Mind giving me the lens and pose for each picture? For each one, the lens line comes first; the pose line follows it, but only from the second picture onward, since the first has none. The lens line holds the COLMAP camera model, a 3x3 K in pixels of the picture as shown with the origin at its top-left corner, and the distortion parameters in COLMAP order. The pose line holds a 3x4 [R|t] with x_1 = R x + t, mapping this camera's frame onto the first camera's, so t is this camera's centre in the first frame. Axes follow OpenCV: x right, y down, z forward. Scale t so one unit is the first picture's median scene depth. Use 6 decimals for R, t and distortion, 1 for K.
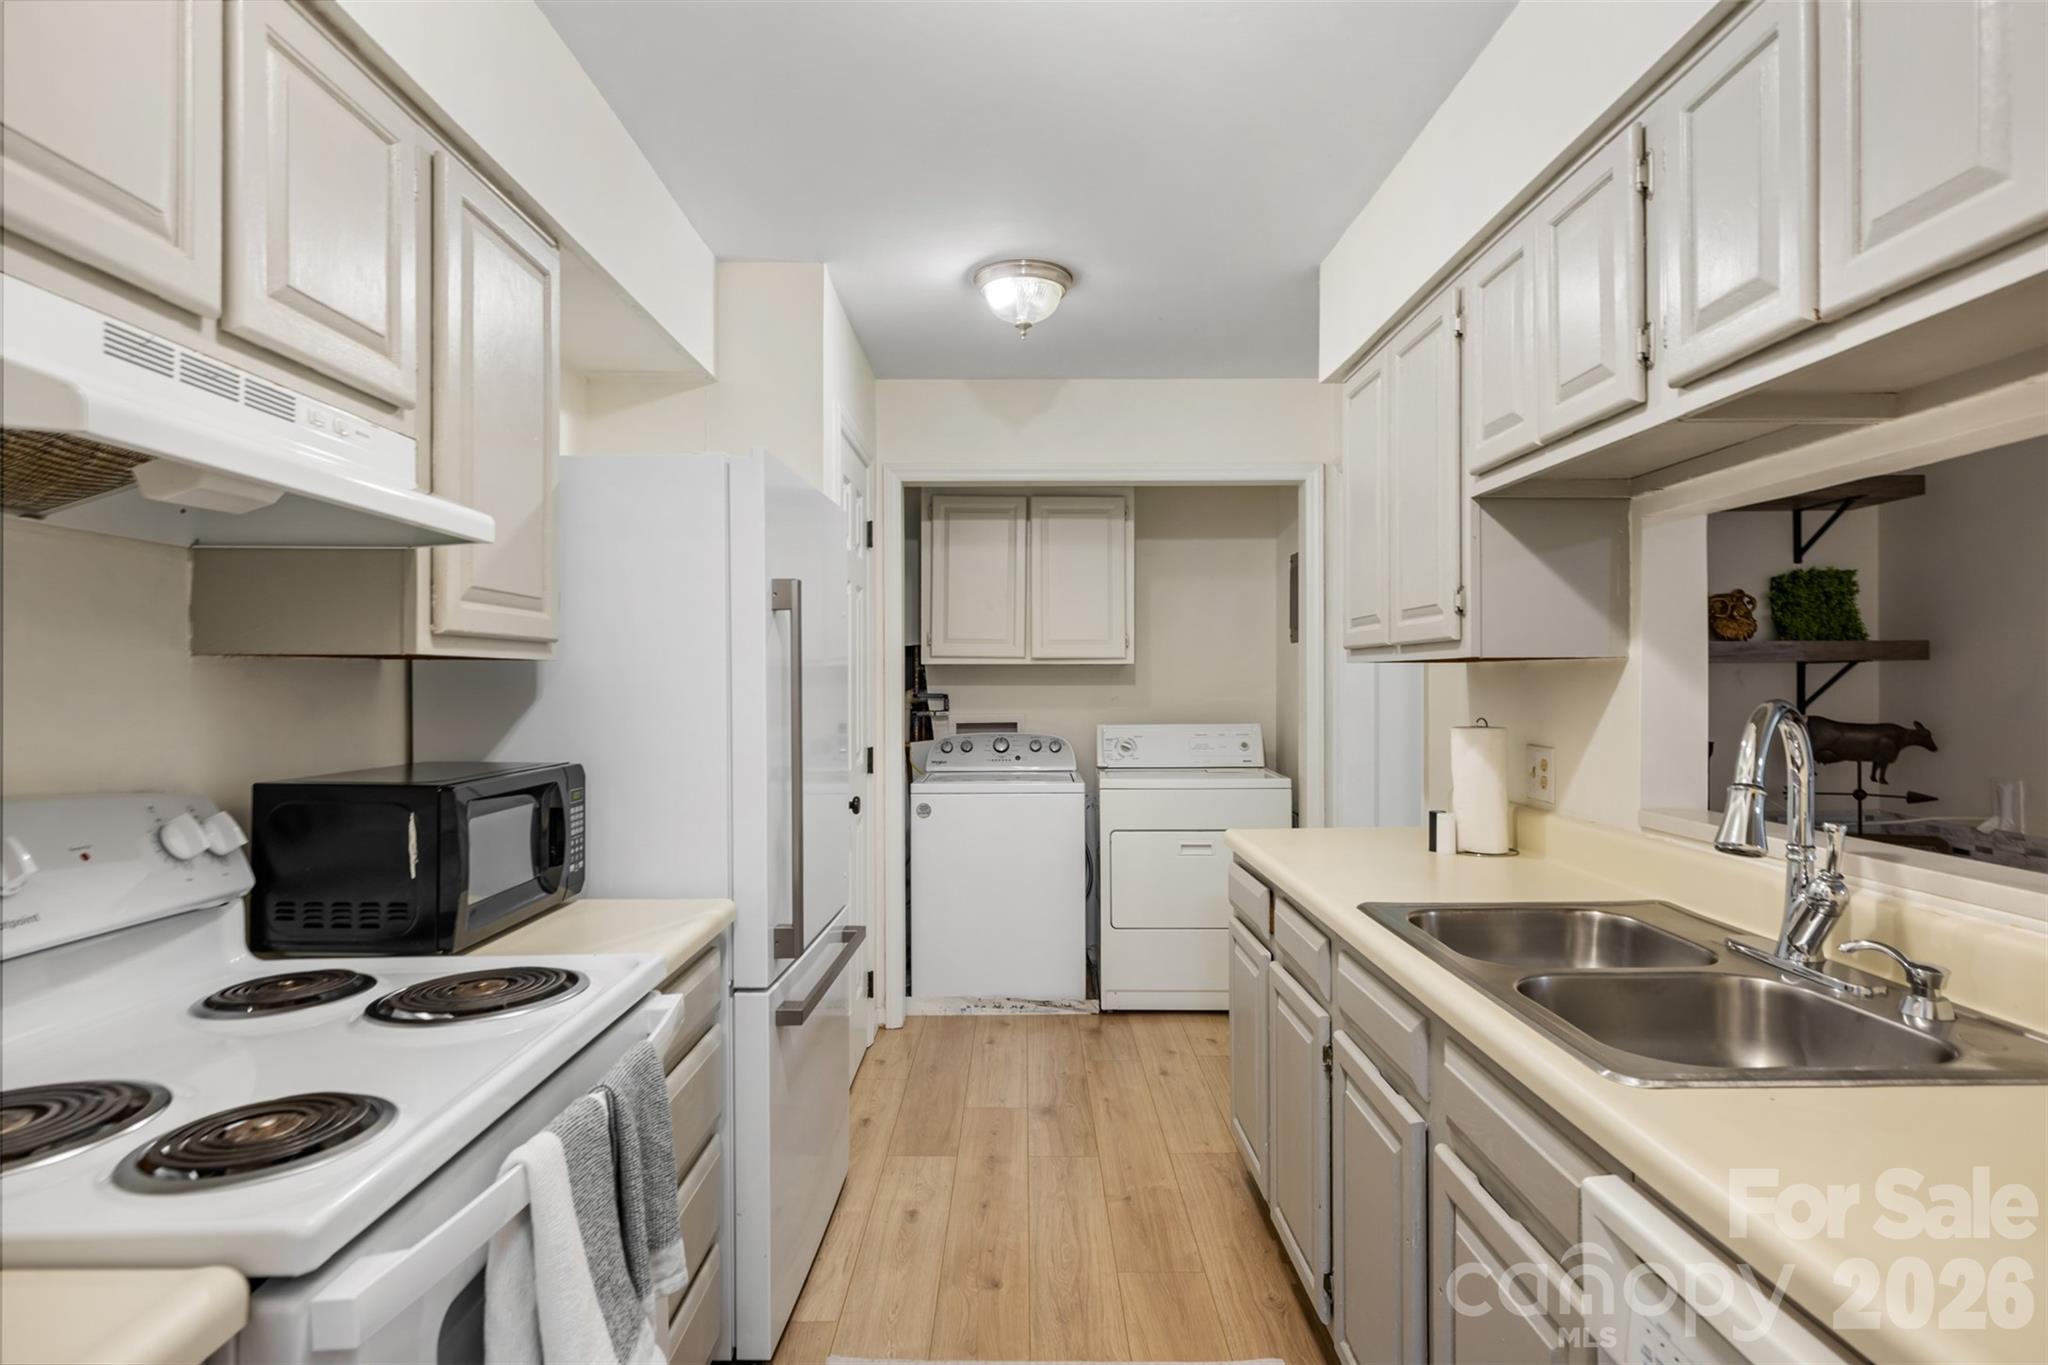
lens RADIAL K [[1038.0, 0, 1014.9], [0, 1038.0, 677.1], [0, 0, 1]] dist [0.000195, -0.000070]
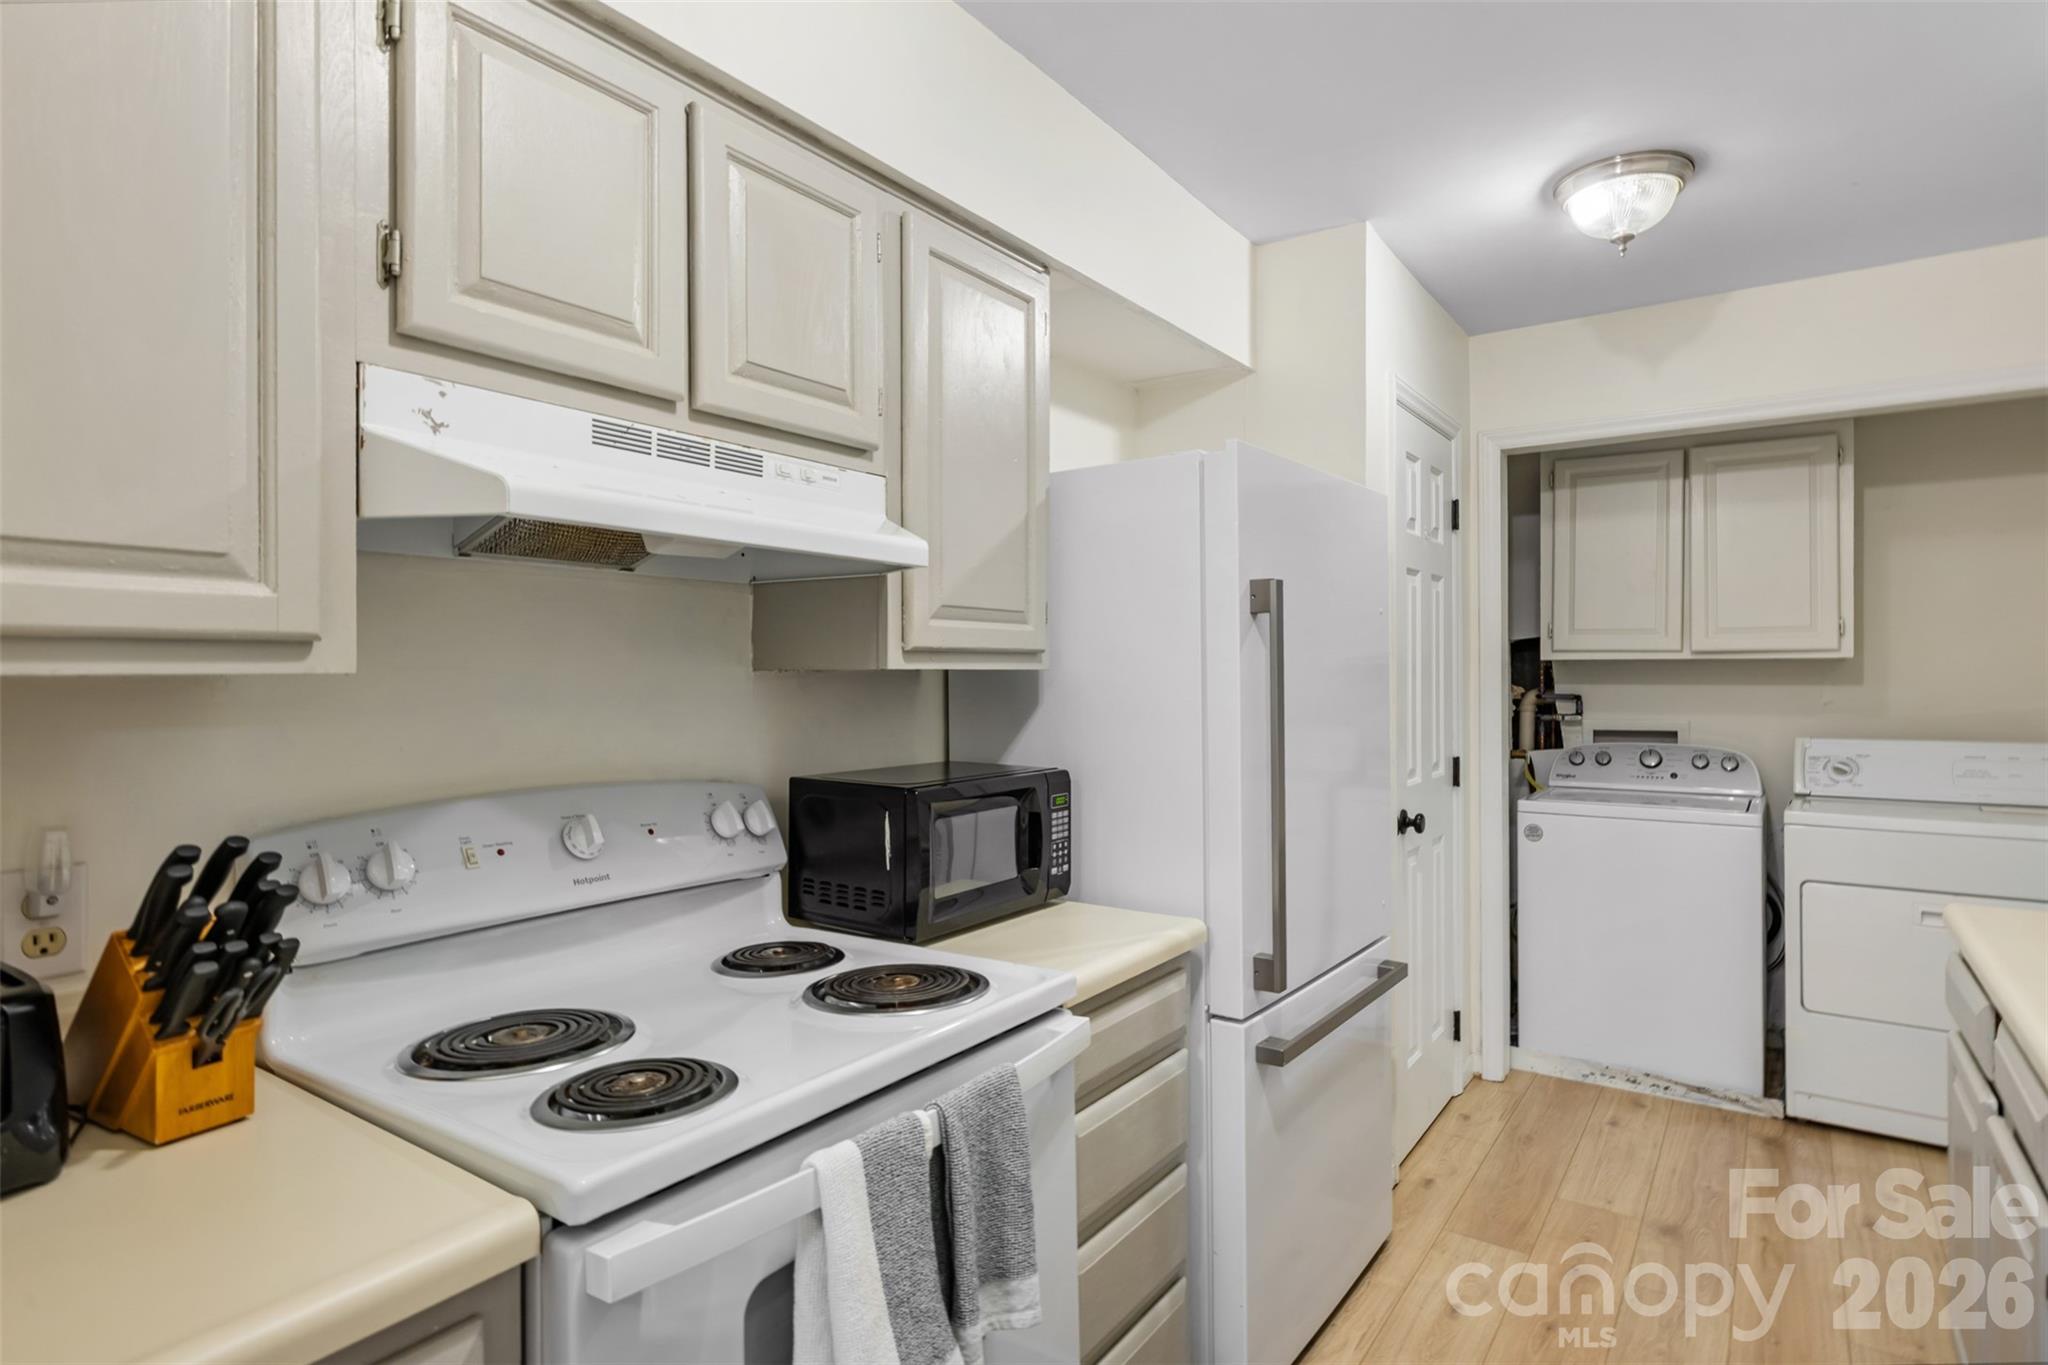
lens RADIAL K [[1058.2, 0, 1049.7], [0, 1058.2, 673.3], [0, 0, 1]] dist [-0.000254, 0.000490]
pose [[0.824645, -0.000216, -0.565650, 0.148674], [0.003832, 0.999979, 0.005204, -0.016582], [0.565637, -0.006459, 0.824629, 0.115246]]
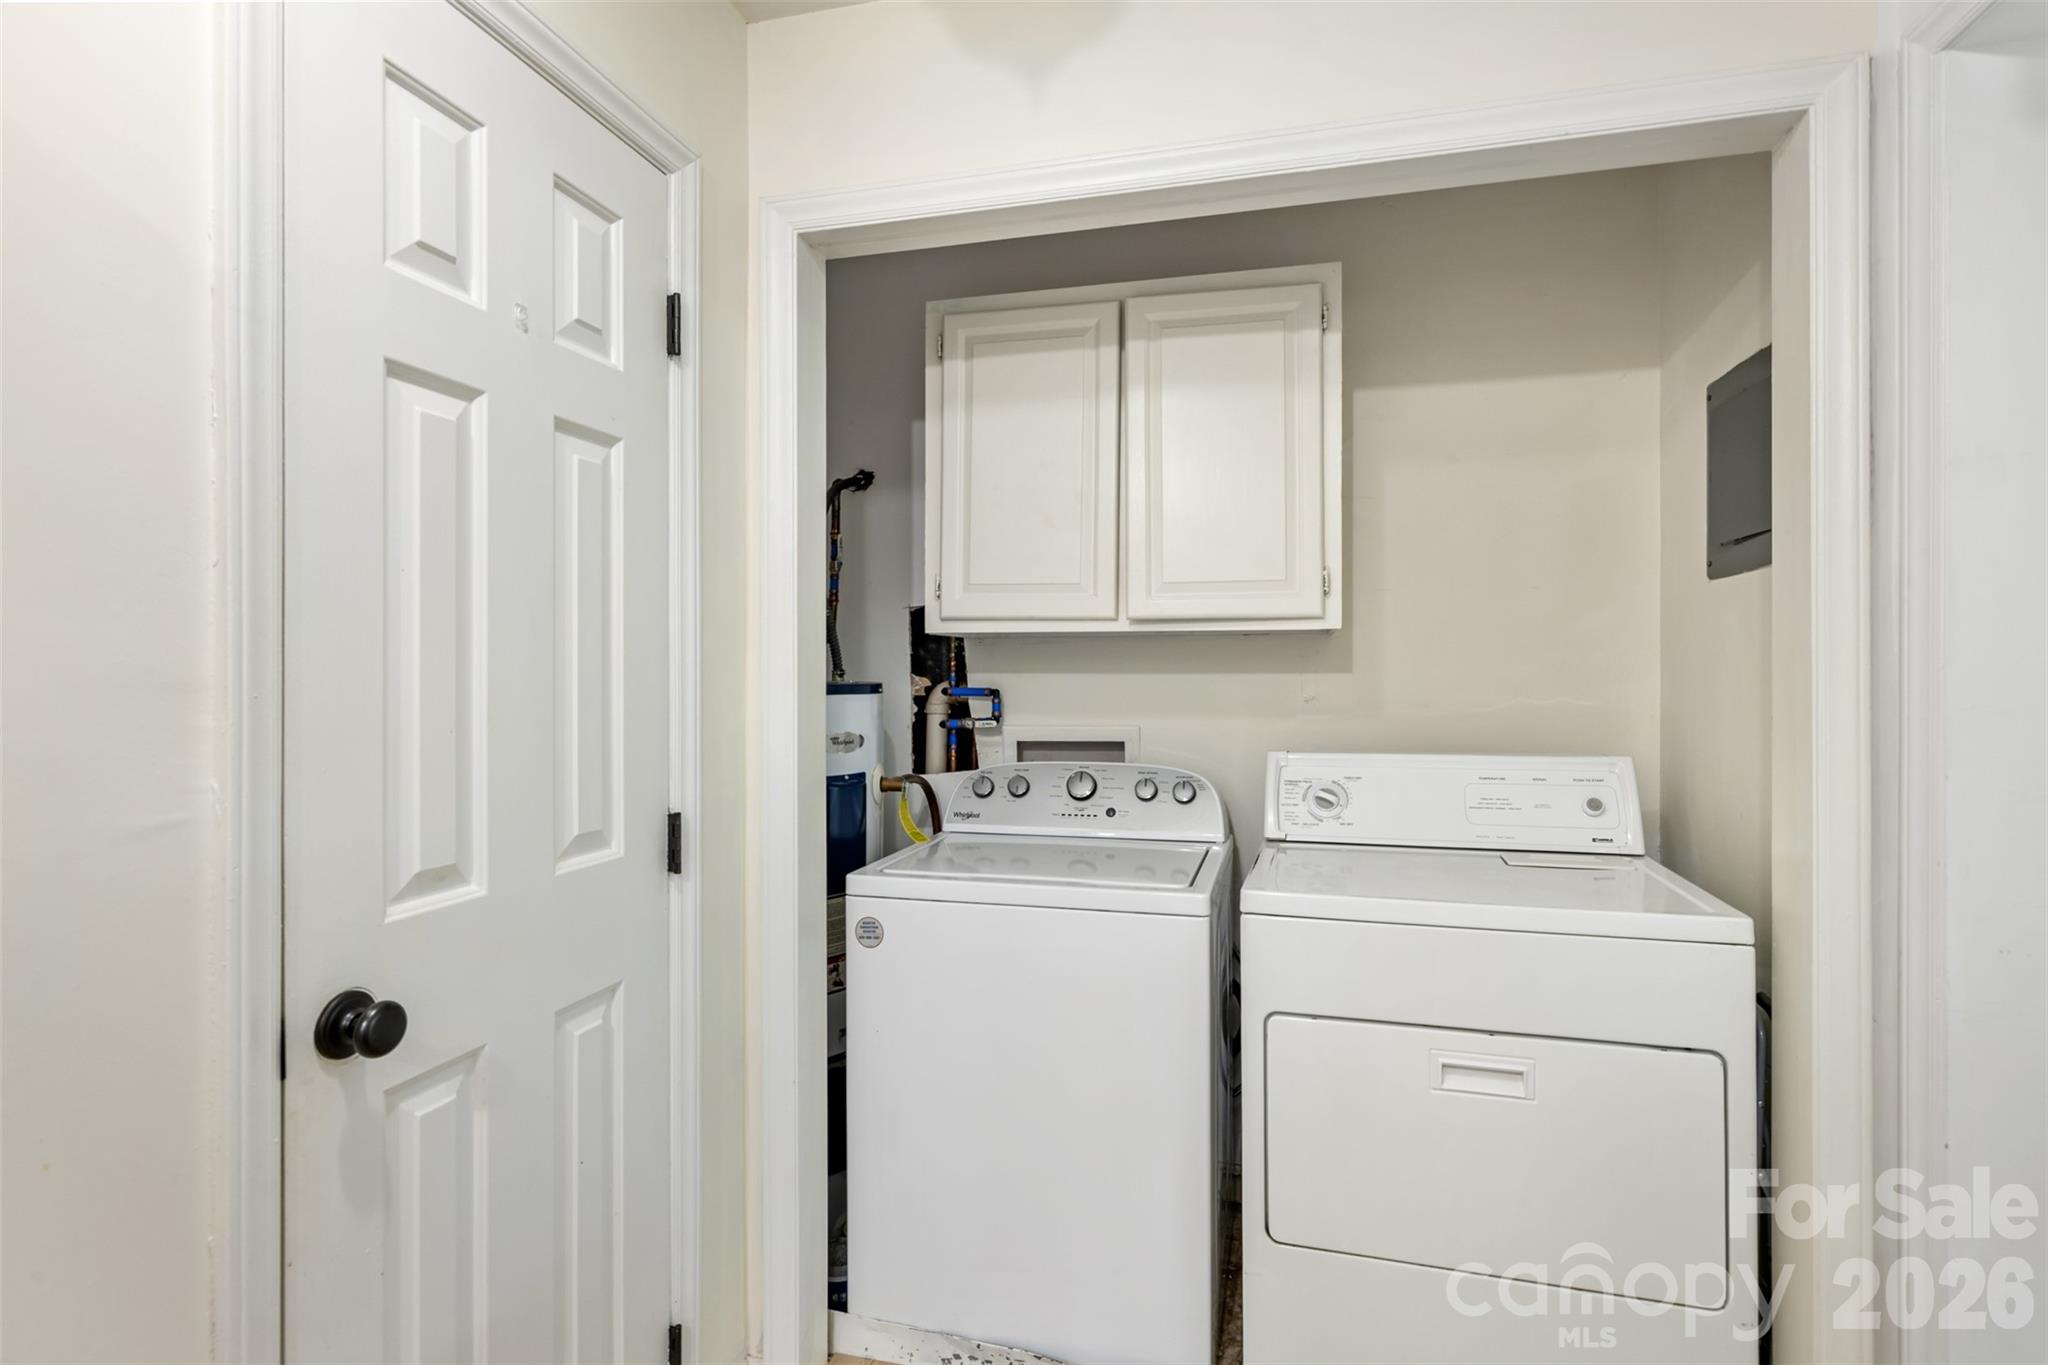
lens RADIAL K [[970.8, 0, 1036.4], [0, 970.8, 670.7], [0, 0, 1]] dist [-0.002062, -0.000429]
pose [[0.968308, 0.000166, -0.249757, 0.194313], [0.000509, 0.999996, 0.002639, 0.011588], [0.249757, -0.002683, 0.968305, 1.136422]]
